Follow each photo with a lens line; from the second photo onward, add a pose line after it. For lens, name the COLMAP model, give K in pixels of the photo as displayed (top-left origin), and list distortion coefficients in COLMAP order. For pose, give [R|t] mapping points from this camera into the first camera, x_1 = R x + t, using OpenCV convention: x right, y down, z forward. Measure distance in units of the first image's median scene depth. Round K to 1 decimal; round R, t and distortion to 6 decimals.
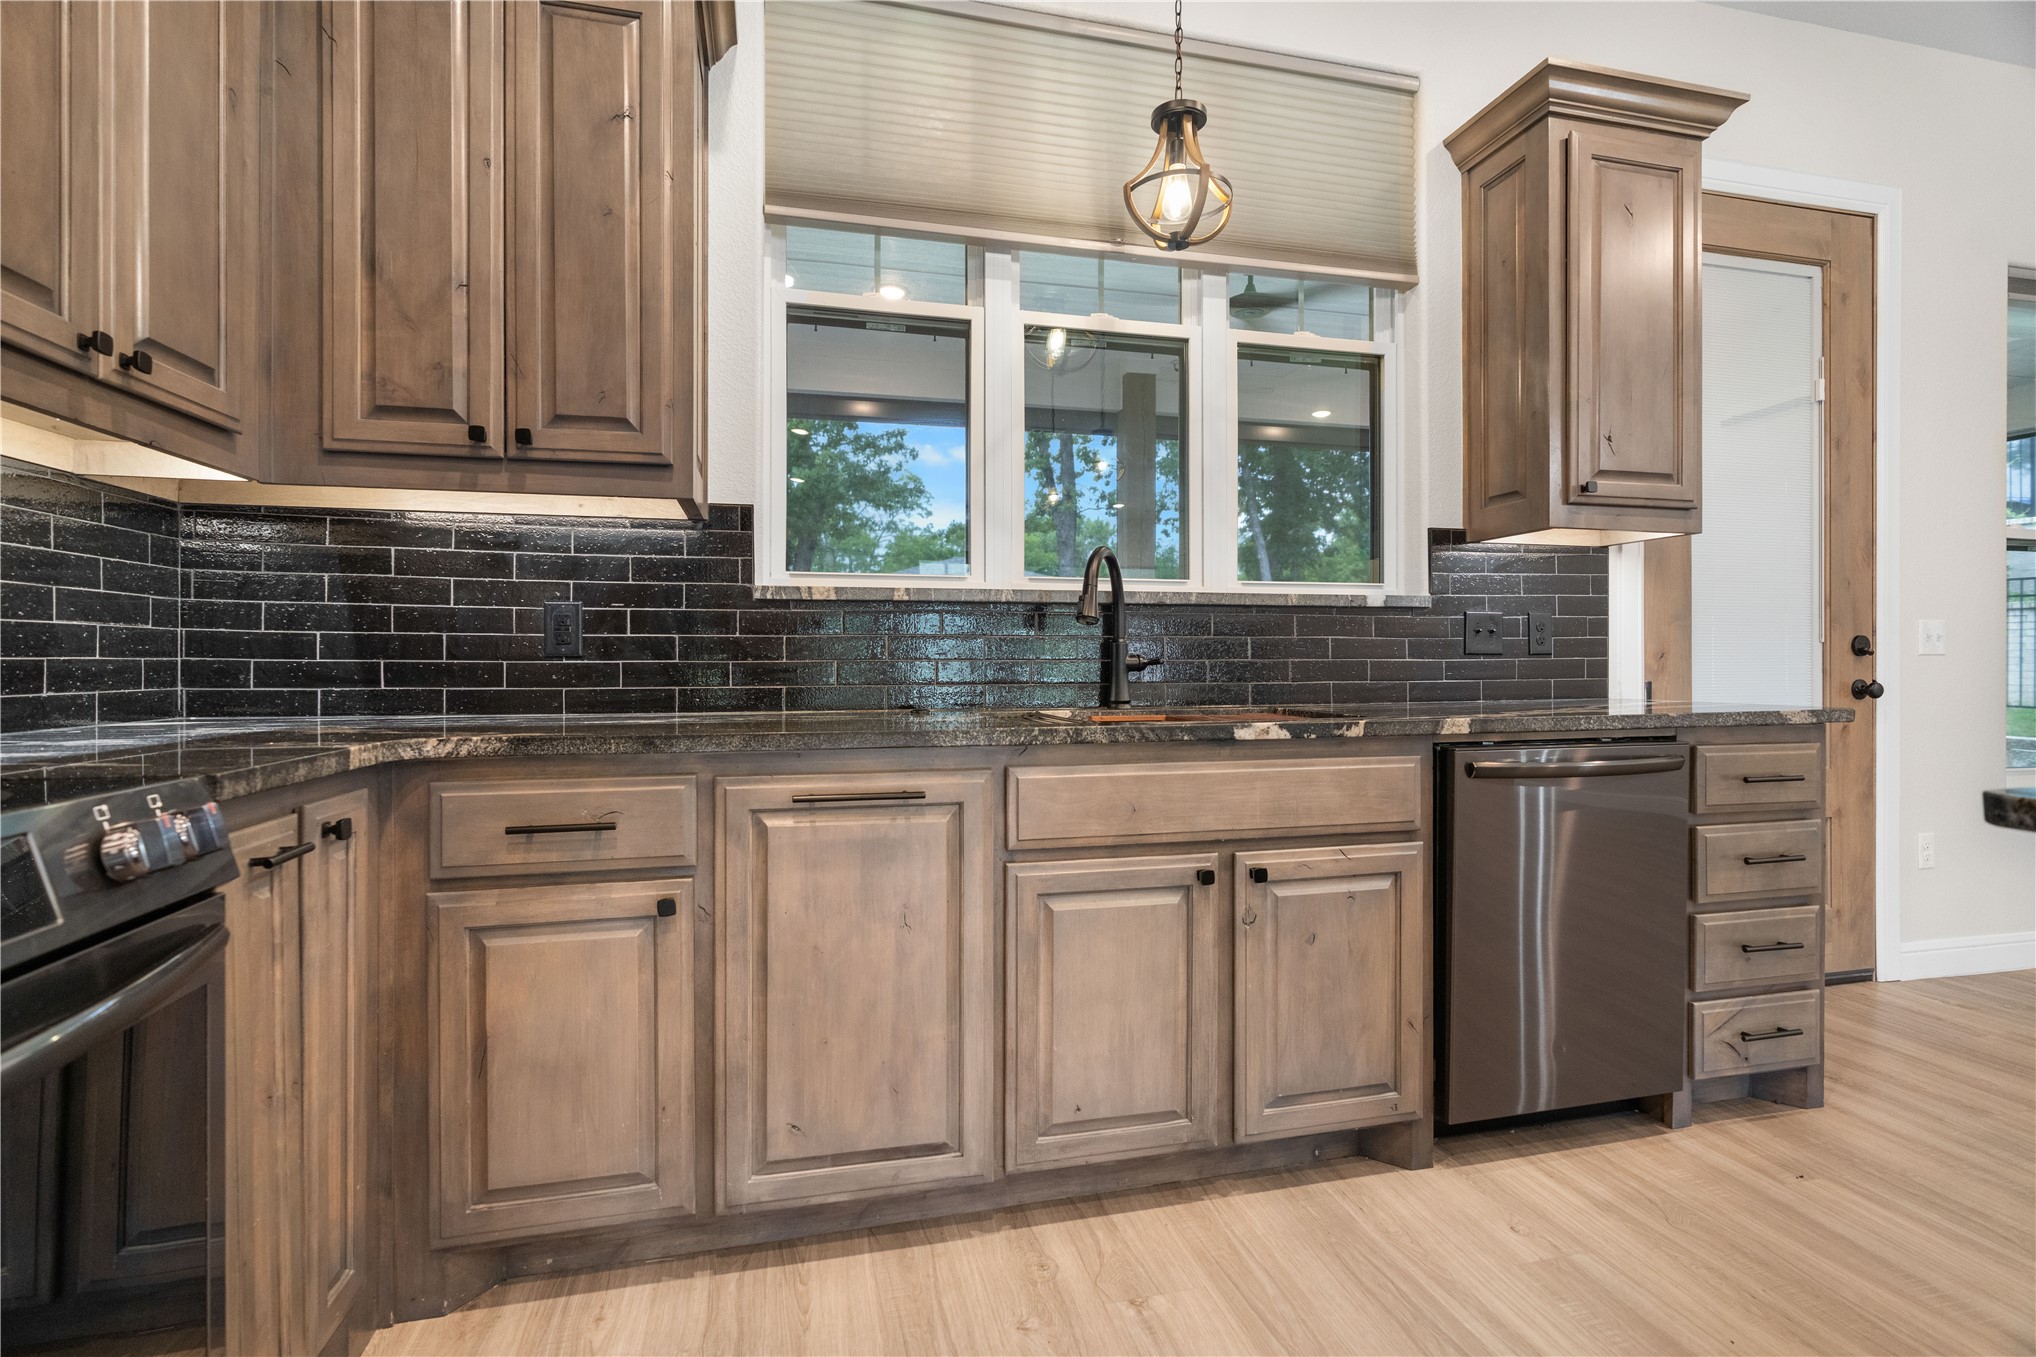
lens RADIAL K [[927.3, 0, 1004.1], [0, 927.3, 668.9], [0, 0, 1]] dist [-0.005649, 0.000815]
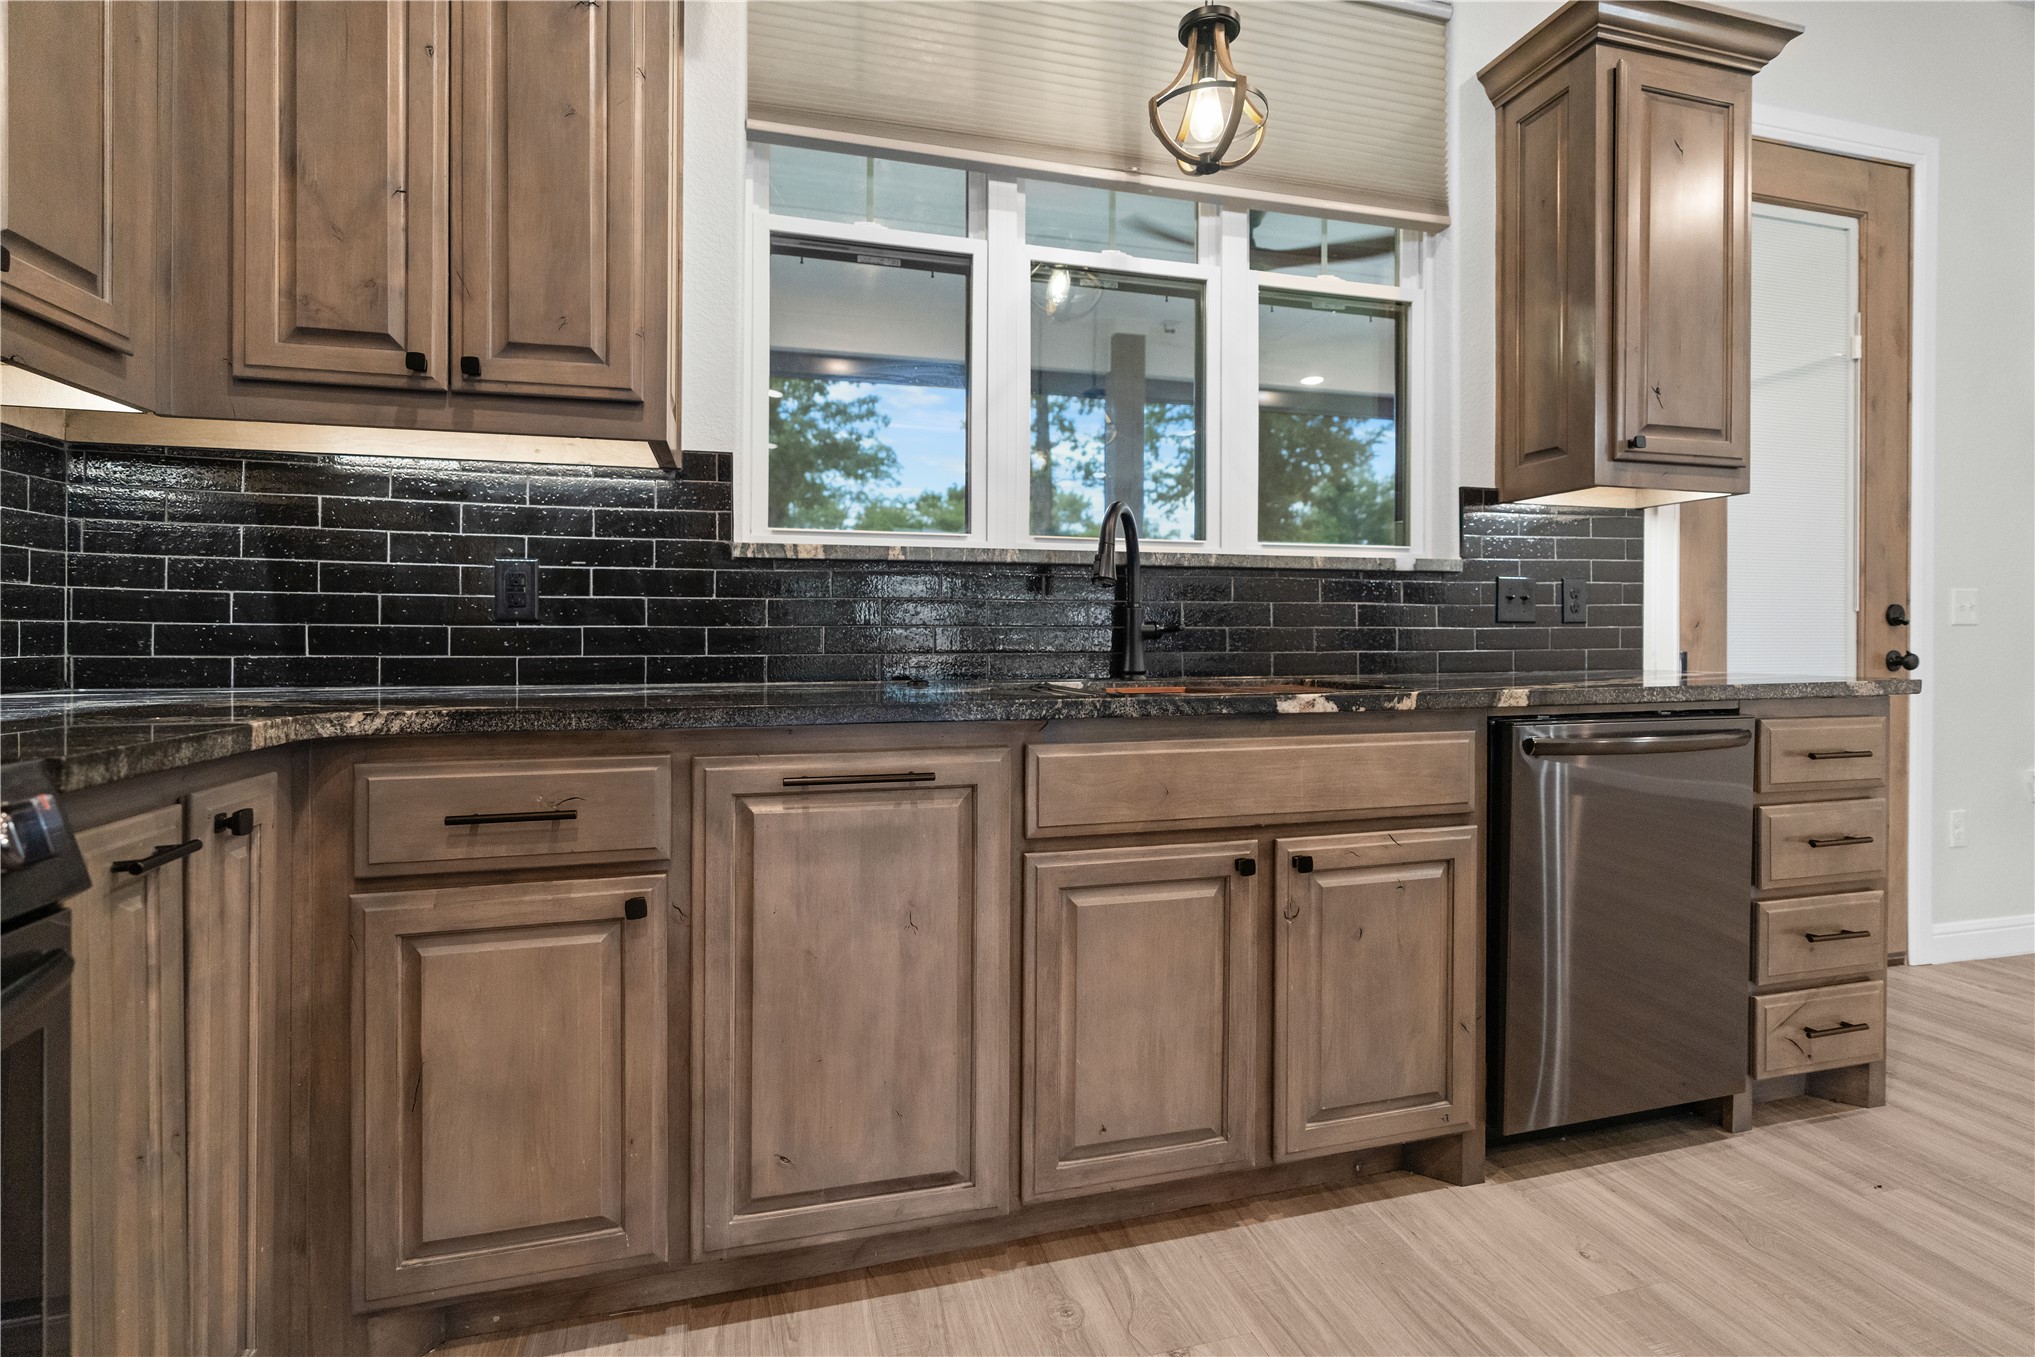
lens RADIAL K [[946.5, 0, 1011.2], [0, 946.5, 637.7], [0, 0, 1]] dist [-0.005050, 0.000539]
pose [[0.999363, 0.001885, 0.035627, -0.040257], [-0.001706, 0.999986, -0.005042, 0.008084], [-0.035636, 0.004978, 0.999352, 0.091238]]
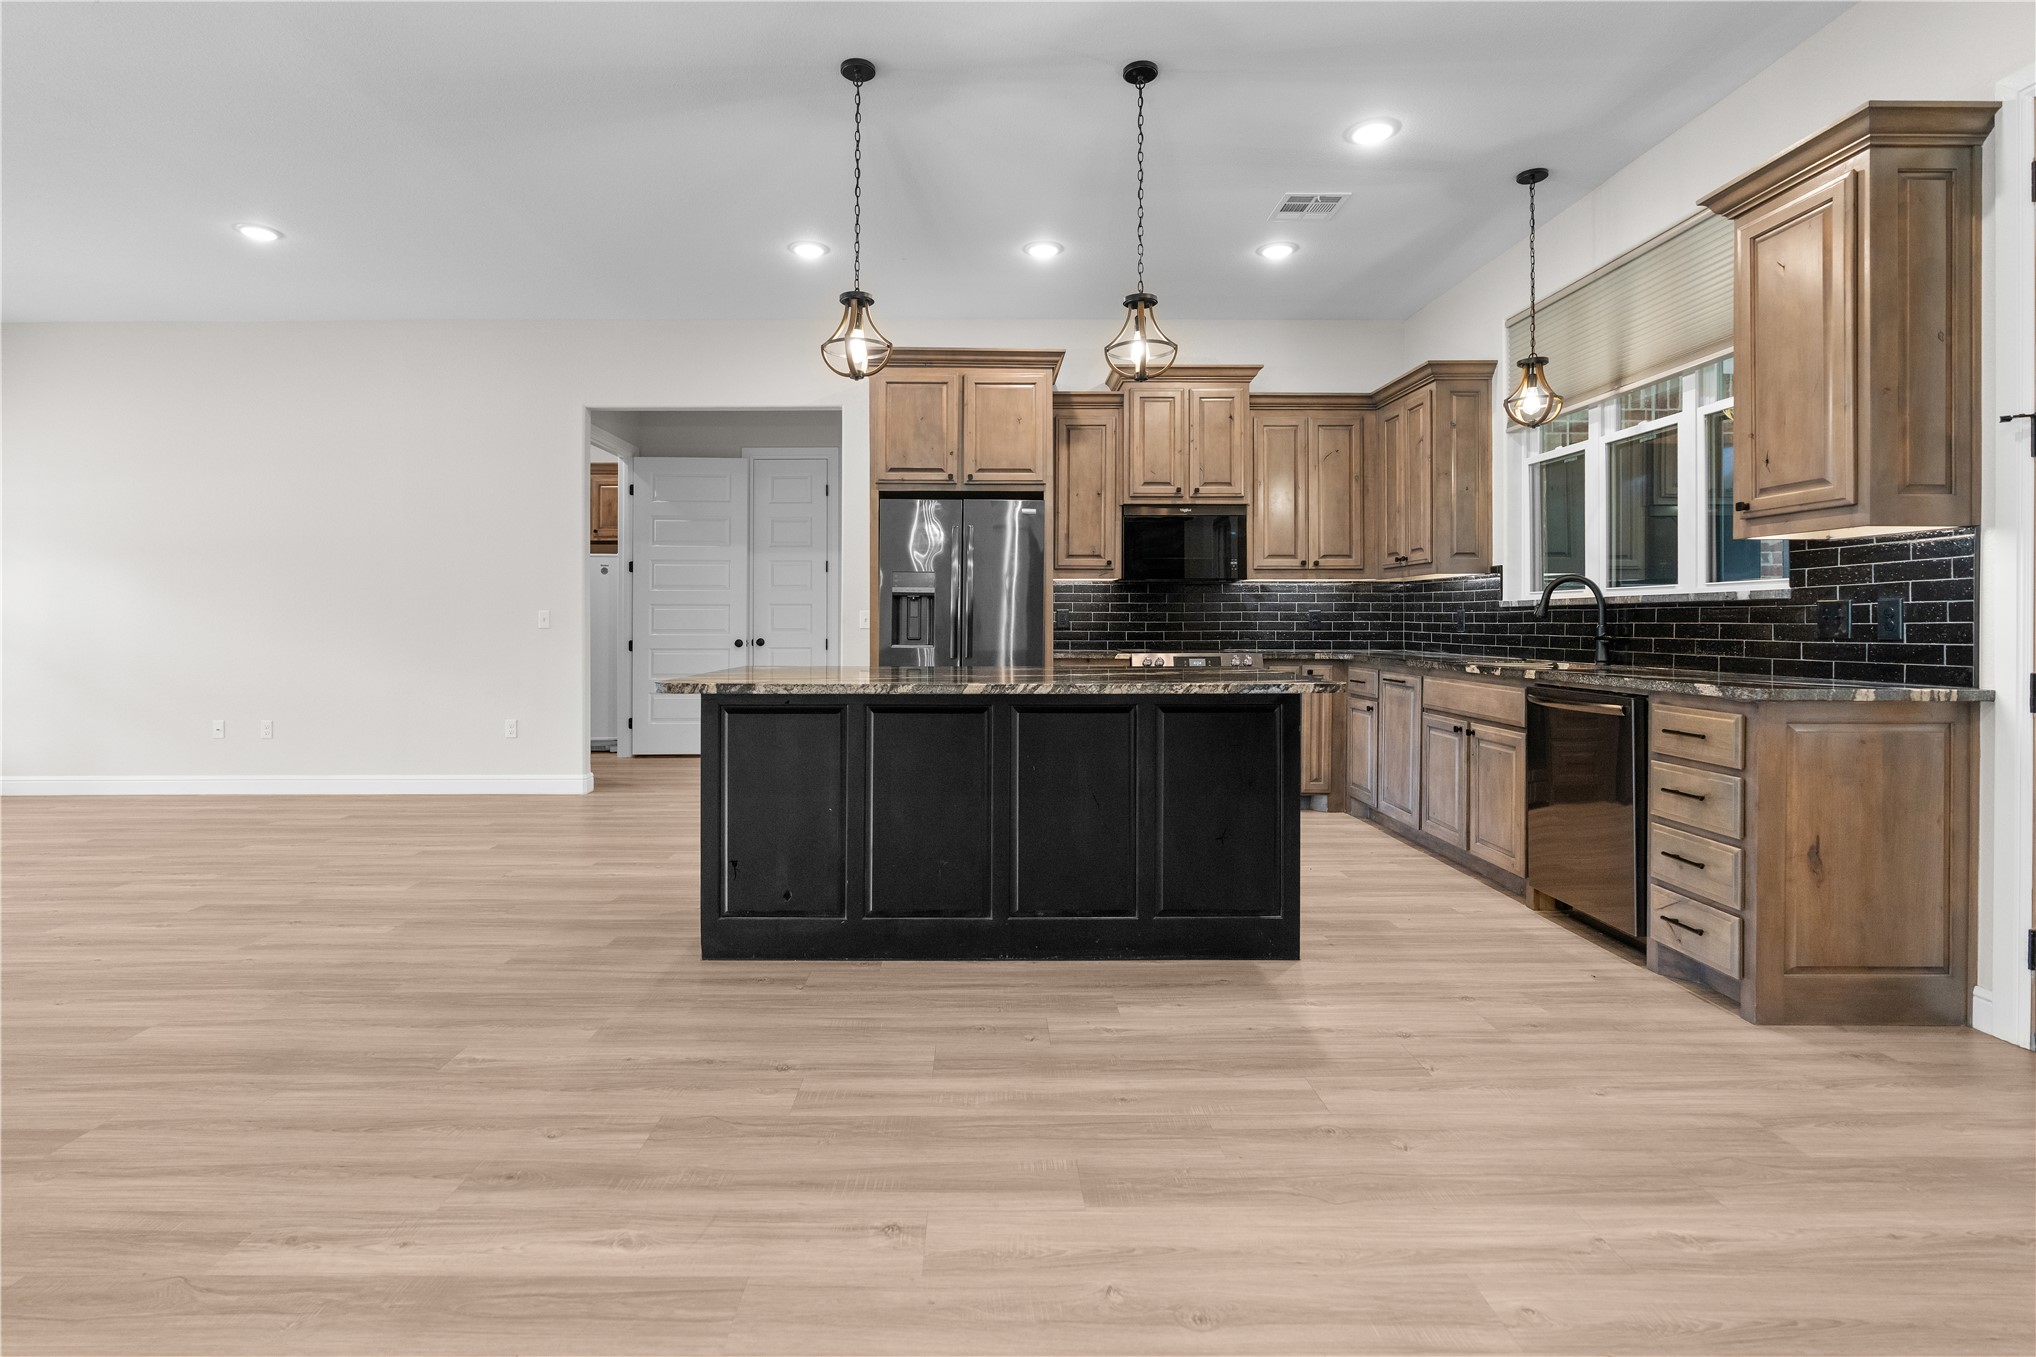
lens RADIAL K [[966.9, 0, 994.3], [0, 966.9, 615.4], [0, 0, 1]] dist [-0.006517, 0.001200]
pose [[-0.218405, -0.004343, -0.975849, 2.773617], [-0.008951, 0.999957, -0.002447, -0.046177], [0.975817, 0.008200, -0.218434, 0.376998]]
